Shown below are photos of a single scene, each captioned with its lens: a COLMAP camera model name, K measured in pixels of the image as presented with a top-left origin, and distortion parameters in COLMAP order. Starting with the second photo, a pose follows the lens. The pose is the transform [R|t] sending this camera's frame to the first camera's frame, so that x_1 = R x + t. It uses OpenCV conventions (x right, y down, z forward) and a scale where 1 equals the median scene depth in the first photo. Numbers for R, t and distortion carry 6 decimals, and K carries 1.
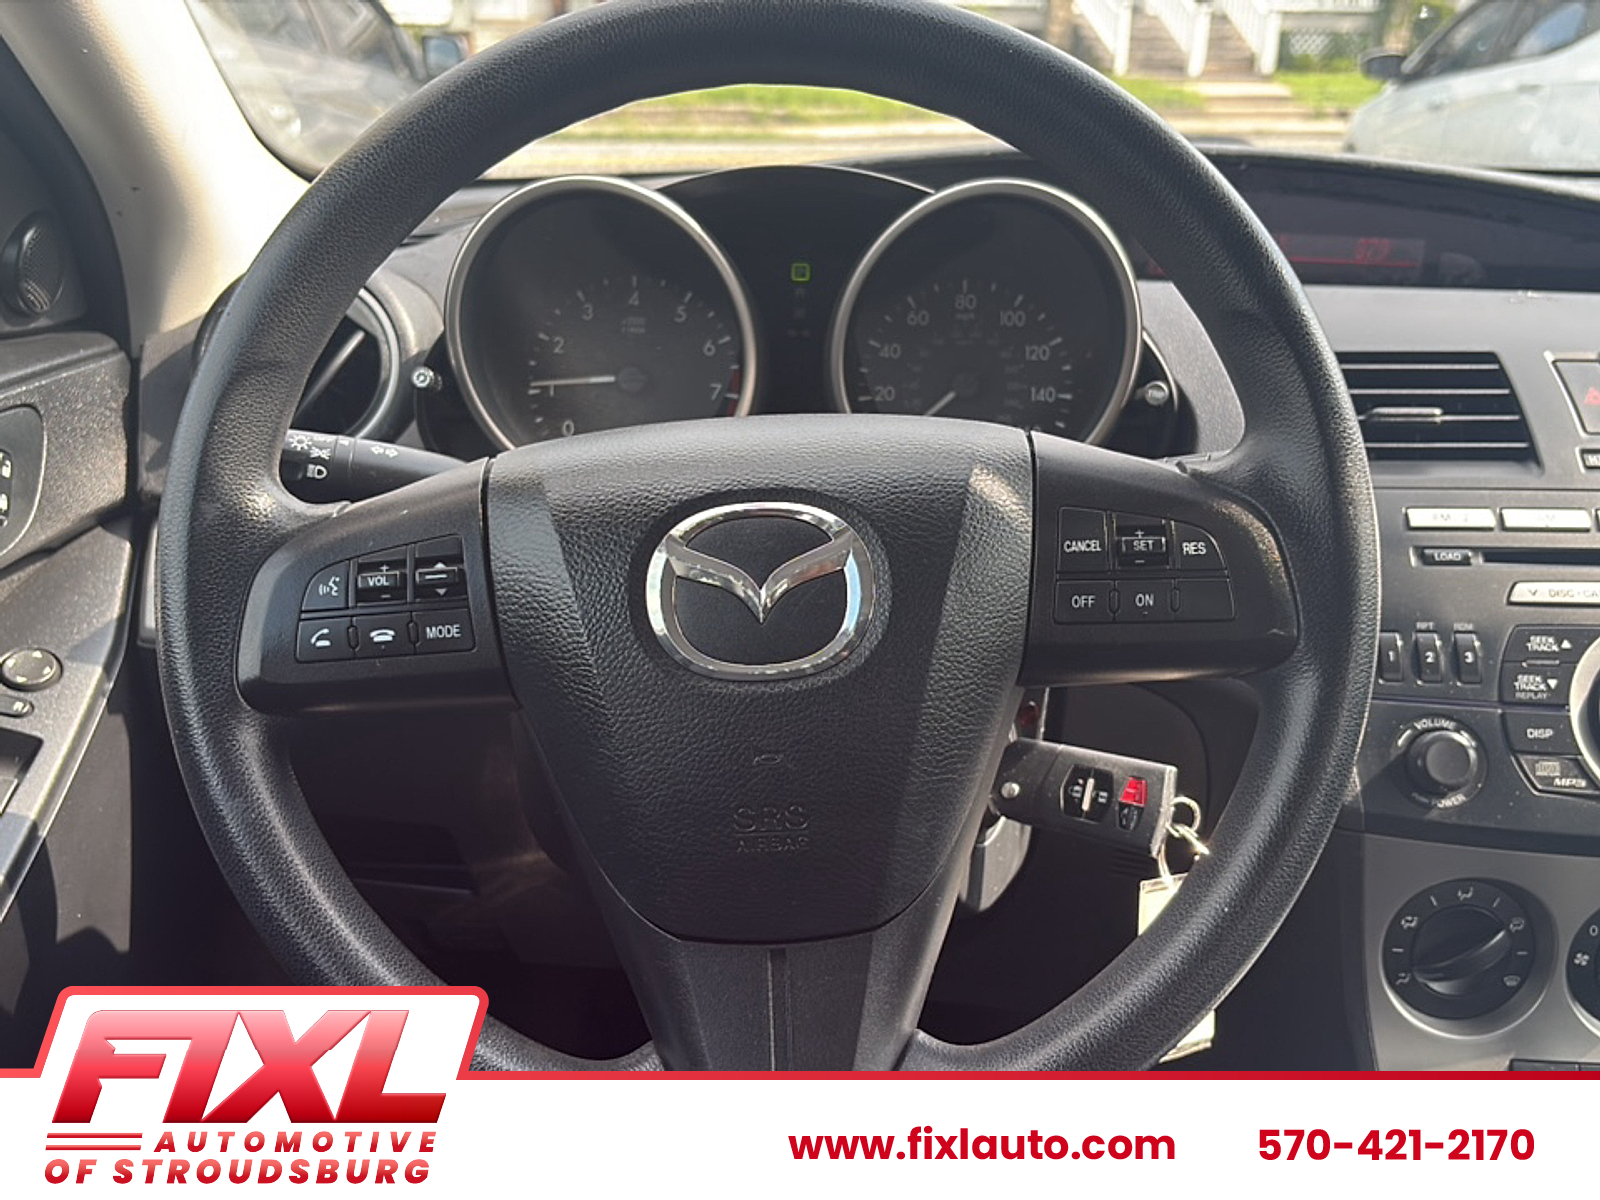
lens RADIAL K [[1608.6, 0, 800.0], [0, 1608.6, 600.0], [0, 0, 1]] dist [0.105707, -0.303520]
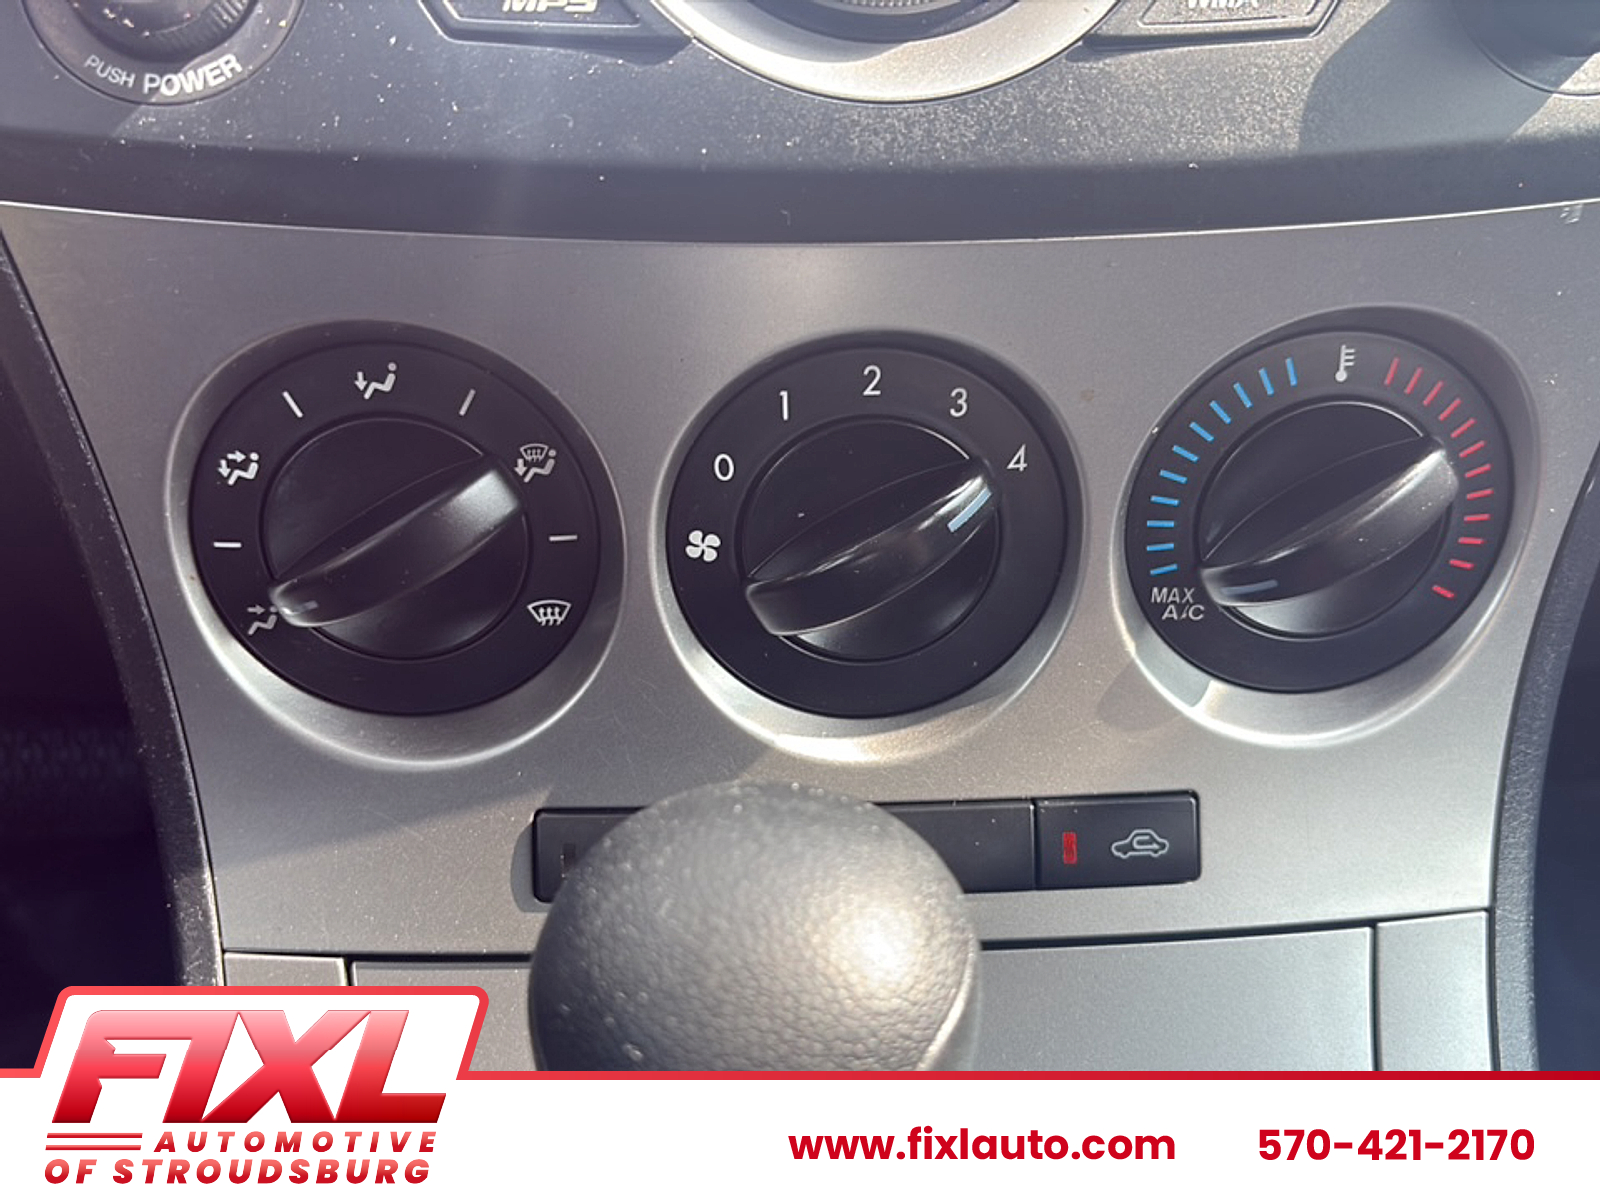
lens RADIAL K [[1611.8, 0, 800.0], [0, 1611.8, 600.0], [0, 0, 1]] dist [0.147564, -0.611391]
pose [[0.996158, -0.045388, 0.074889, 0.491457], [0.028274, 0.976097, 0.215488, 0.159056], [-0.082879, -0.212542, 0.973631, 0.653836]]
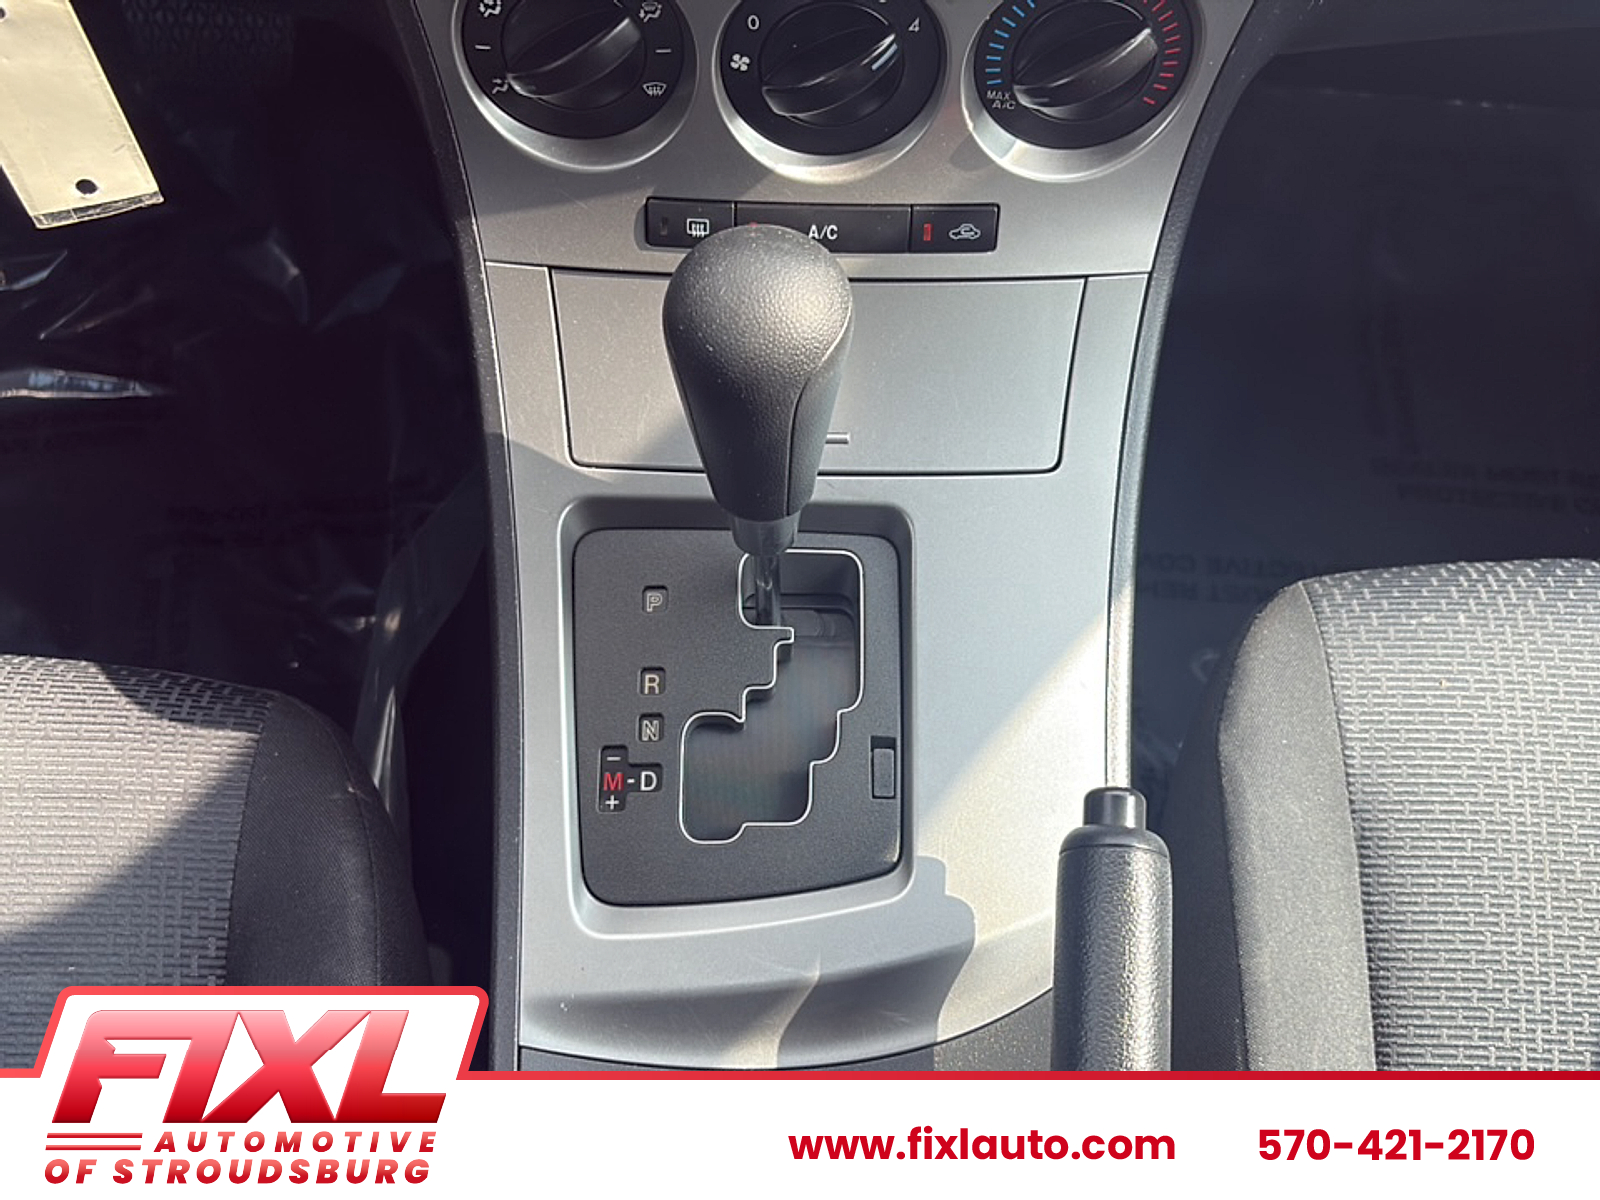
lens RADIAL K [[1611.8, 0, 800.0], [0, 1611.8, 600.0], [0, 0, 1]] dist [0.147564, -0.611391]
pose [[0.998326, -0.020838, 0.053957, 0.480675], [-0.019577, 0.756060, 0.654209, -0.059324], [-0.054427, -0.654170, 0.754387, 0.341558]]
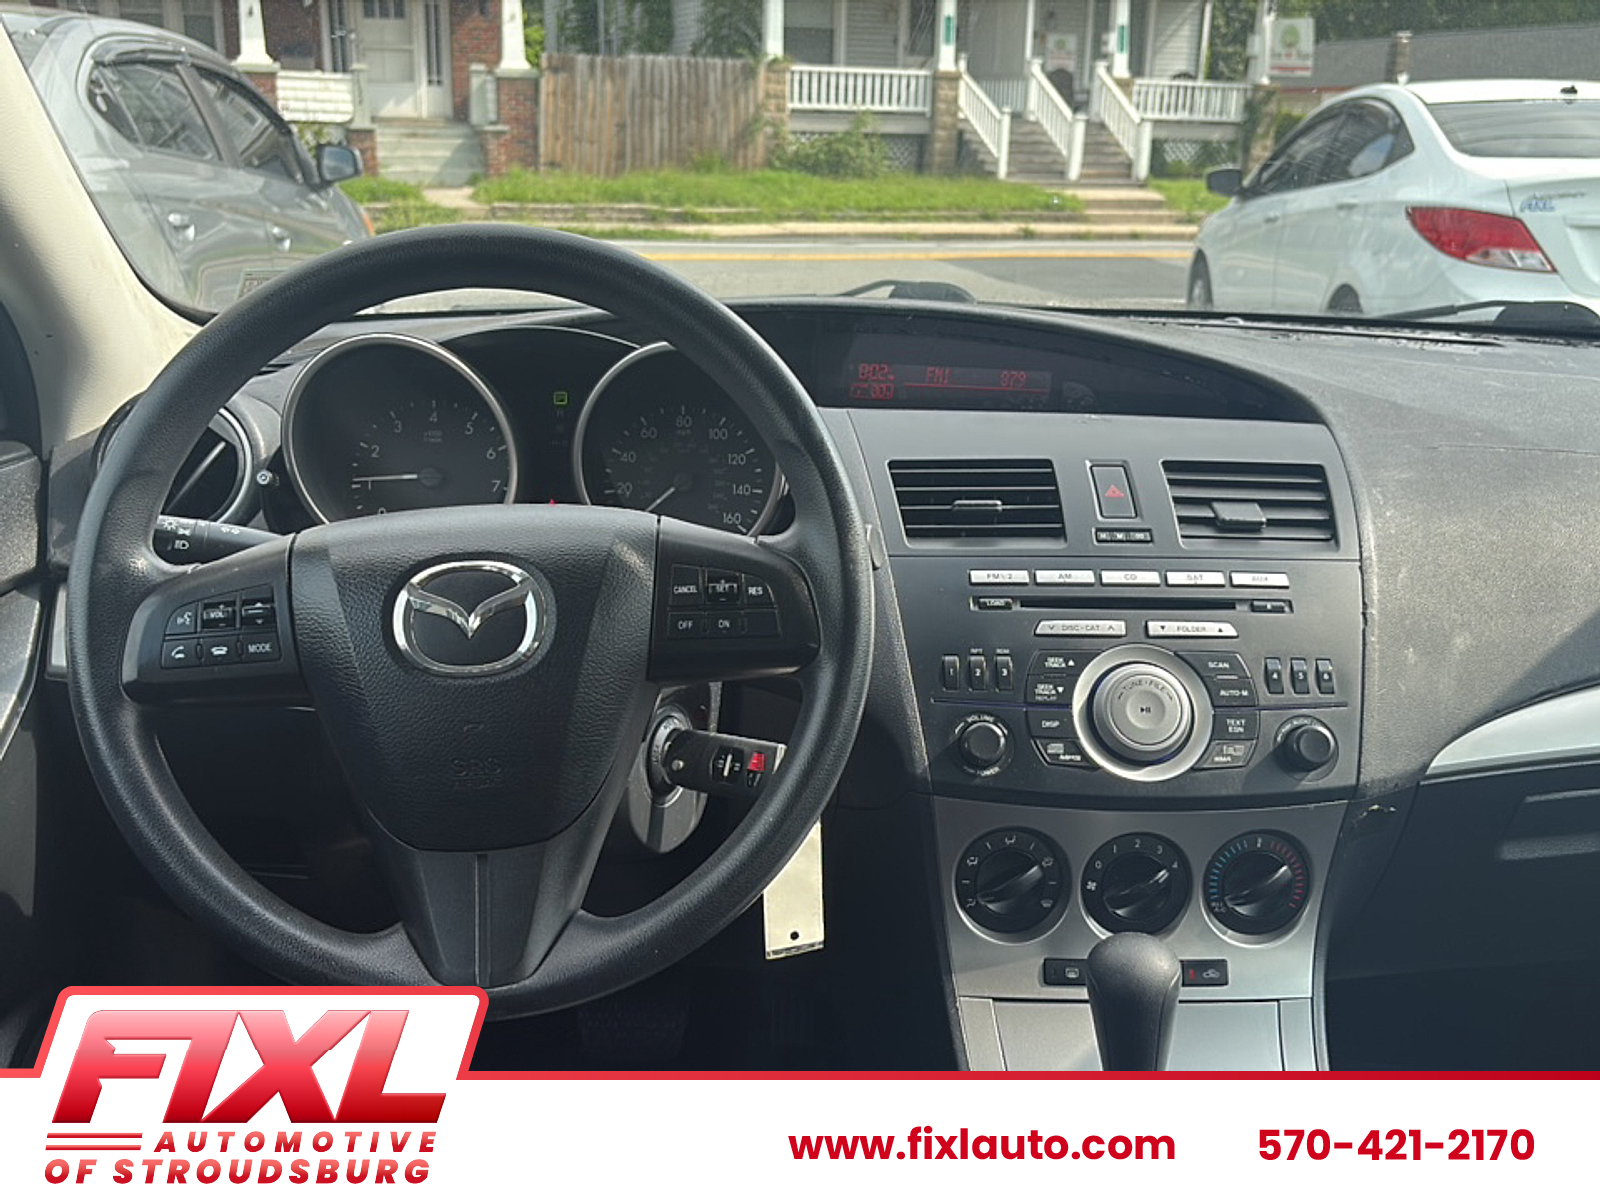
lens RADIAL K [[1582.8, 0, 800.0], [0, 1582.8, 600.0], [0, 0, 1]] dist [0.181300, -0.683808]
pose [[0.998081, -0.004732, 0.061737, 0.146738], [0.007964, 0.998604, -0.052209, 0.043987], [-0.061404, 0.052601, 0.996726, -0.404049]]
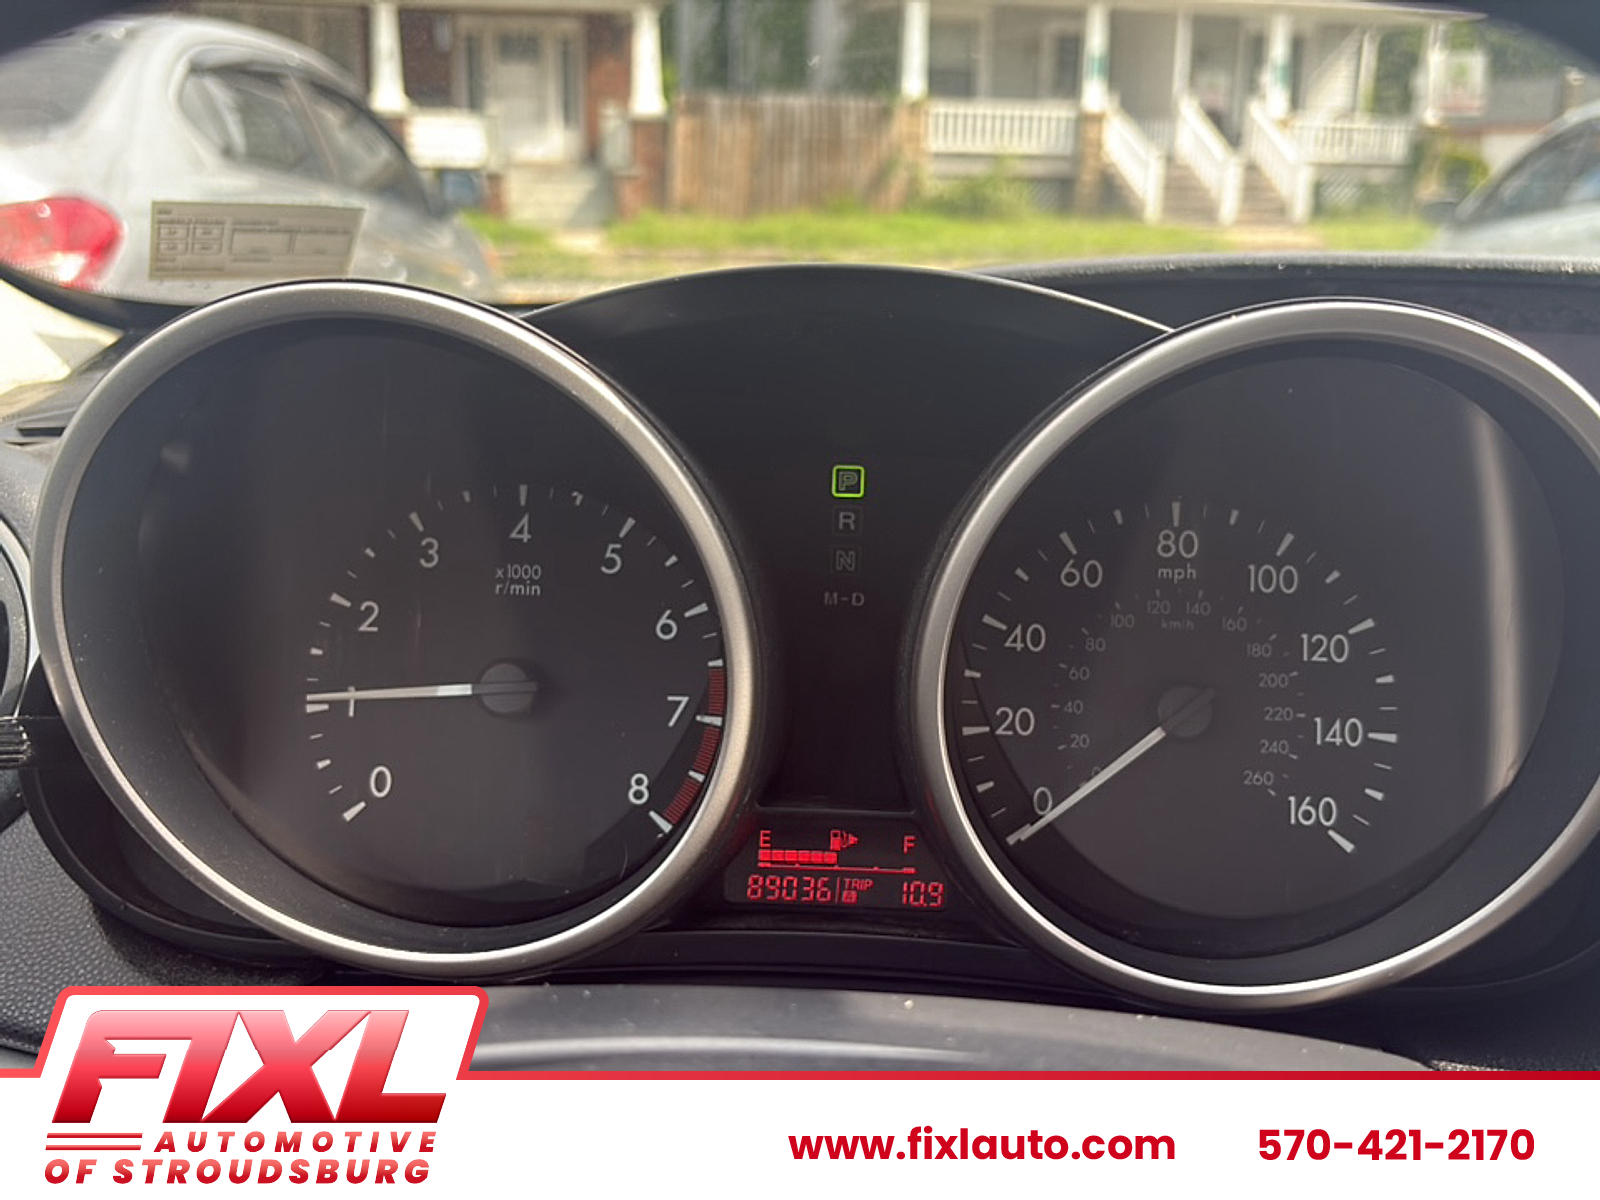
lens RADIAL K [[1611.8, 0, 800.0], [0, 1611.8, 600.0], [0, 0, 1]] dist [0.147564, -0.611391]
pose [[0.999826, 0.012565, -0.013786, -0.009449], [-0.013676, 0.996394, -0.083732, -0.154405], [0.012685, 0.083906, 0.996393, 0.623122]]
